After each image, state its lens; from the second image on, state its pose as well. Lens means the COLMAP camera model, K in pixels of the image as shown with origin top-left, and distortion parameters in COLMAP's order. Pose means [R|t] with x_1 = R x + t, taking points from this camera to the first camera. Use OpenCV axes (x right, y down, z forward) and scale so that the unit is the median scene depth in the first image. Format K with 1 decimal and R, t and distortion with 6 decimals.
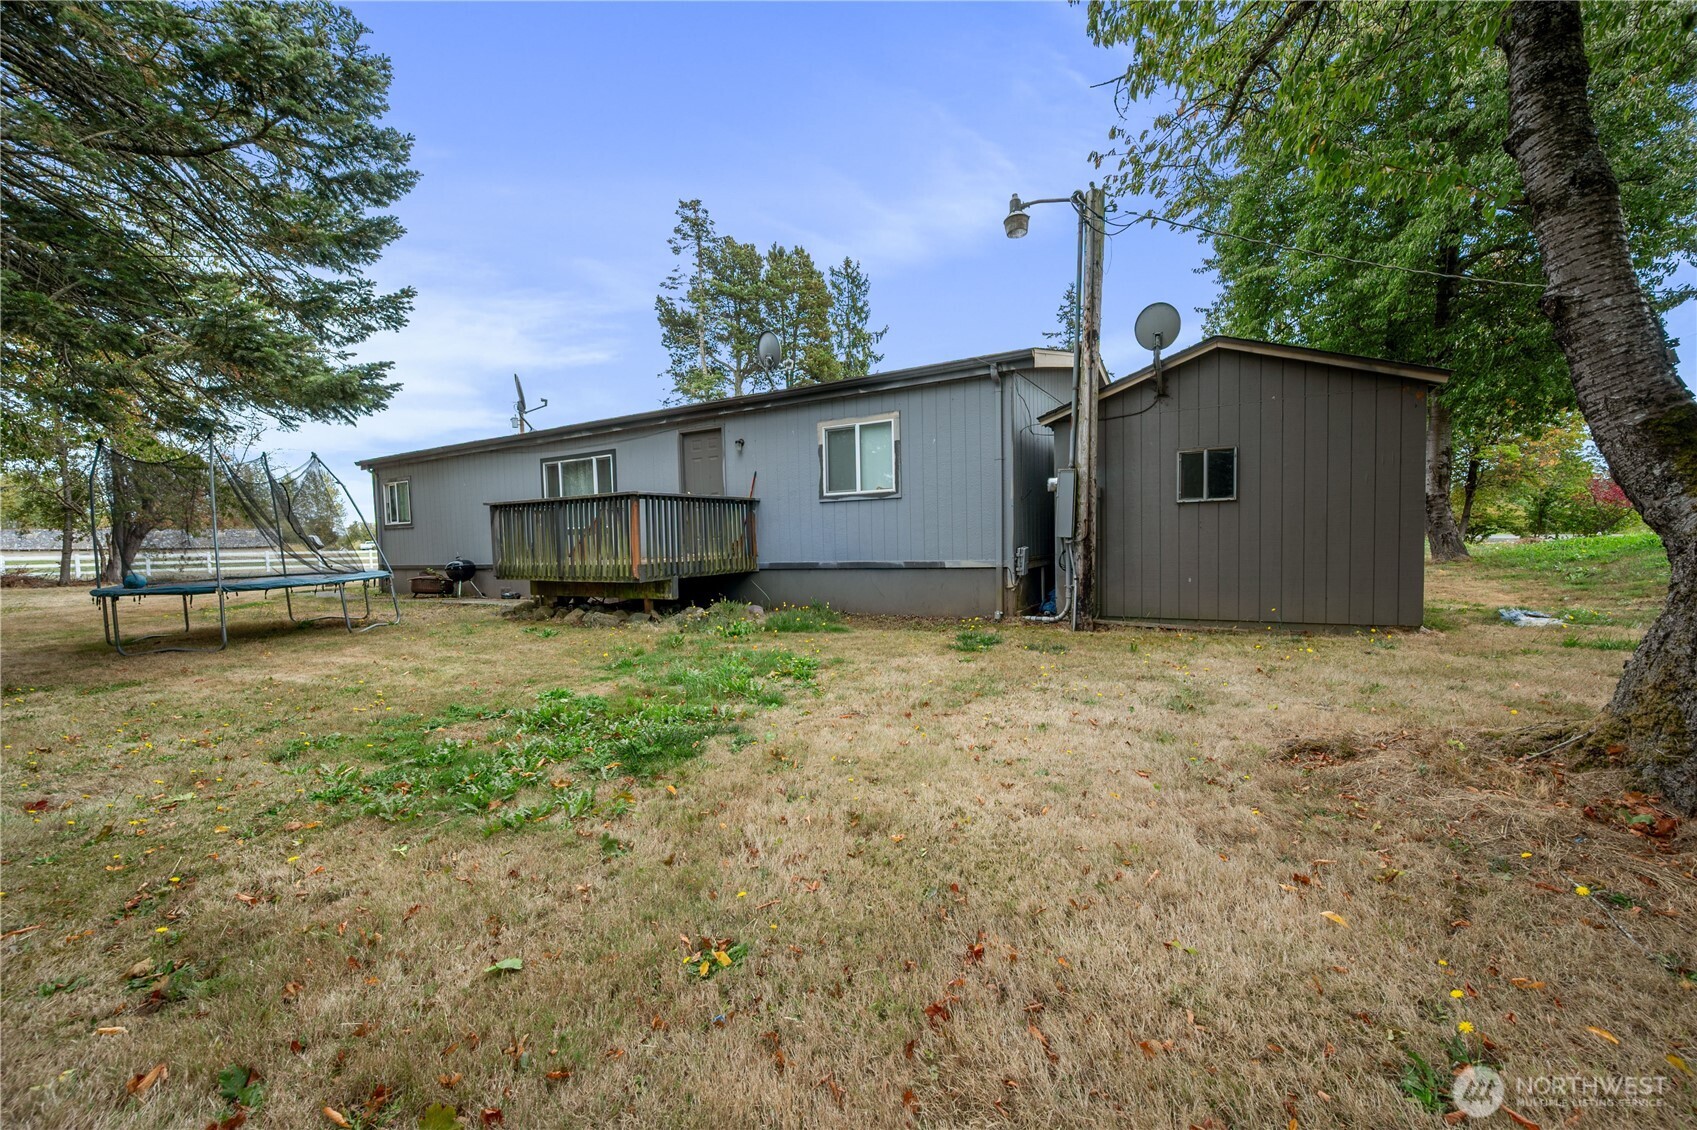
lens RADIAL K [[678.9, 0, 848.5], [0, 678.9, 565.0], [0, 0, 1]] dist [-0.002138, 0.000468]
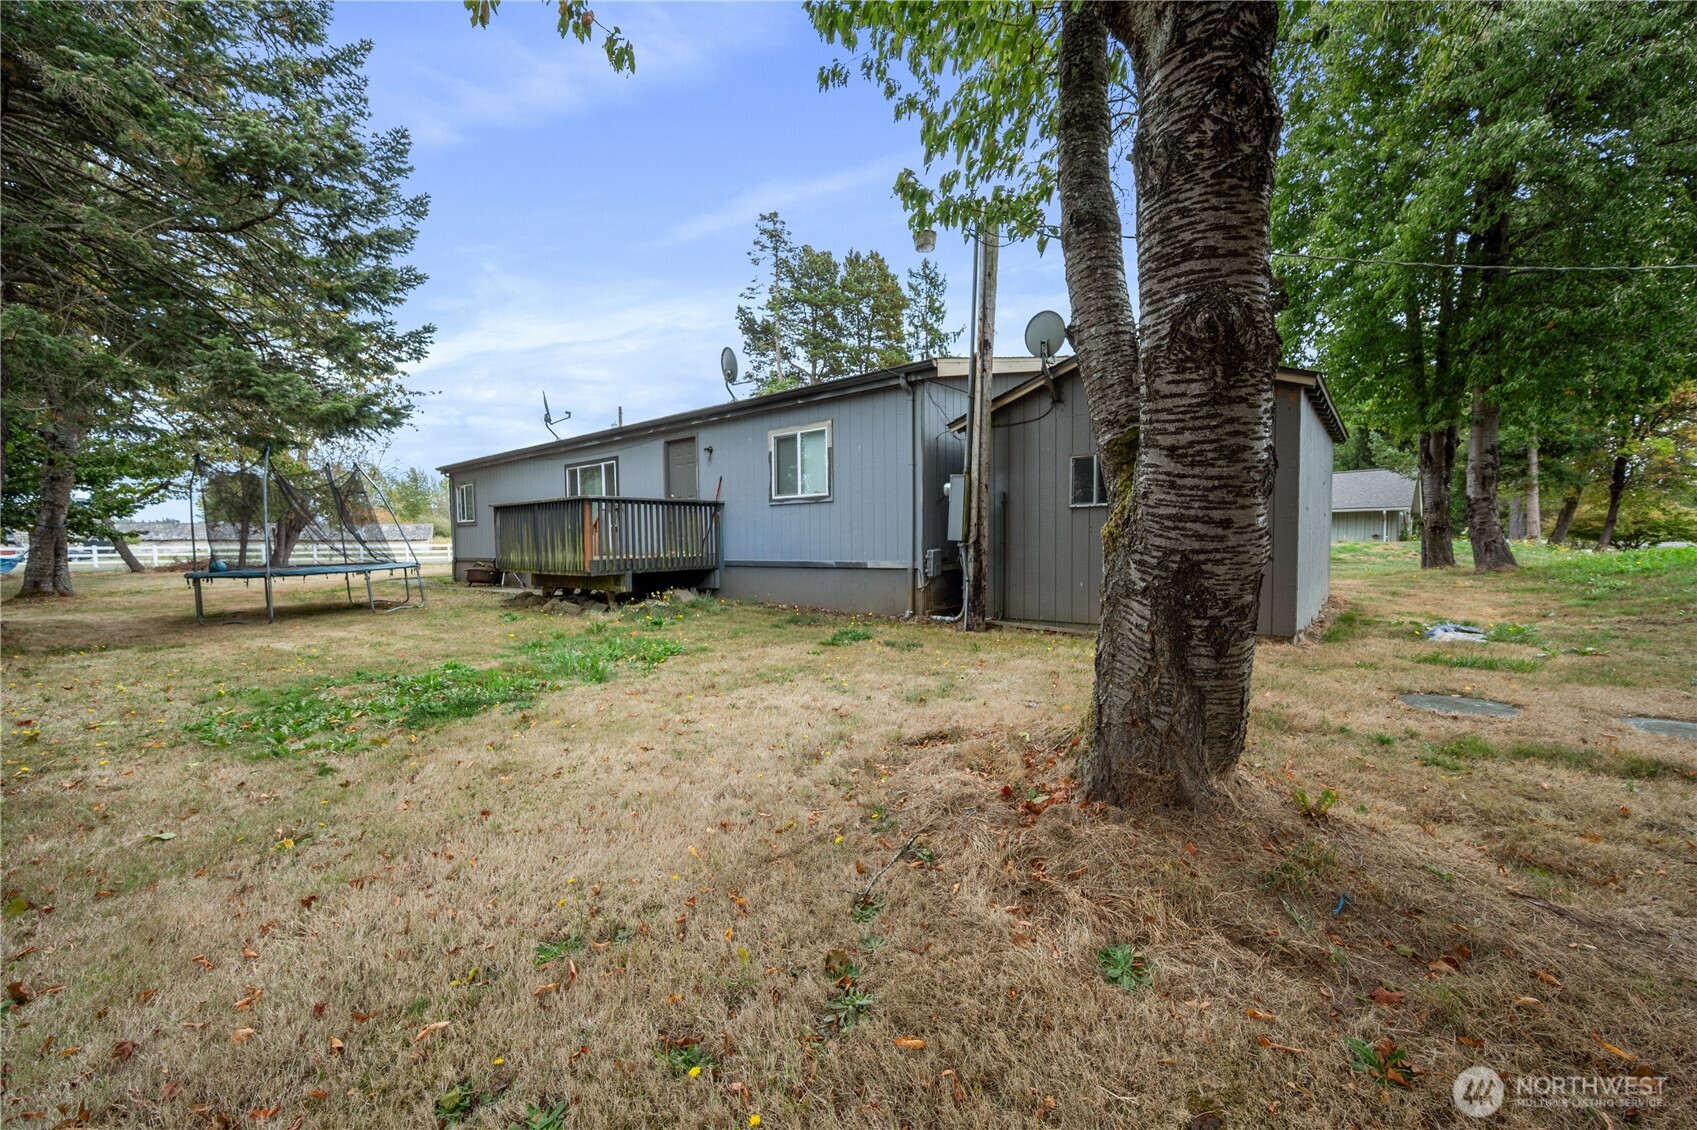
lens RADIAL K [[678.9, 0, 848.5], [0, 678.9, 565.0], [0, 0, 1]] dist [-0.002138, 0.000468]
pose [[0.986132, 0.017432, -0.165047, 0.240974], [-0.017185, 0.999848, 0.002922, -0.002589], [0.165073, -0.000045, 0.986281, -0.036345]]
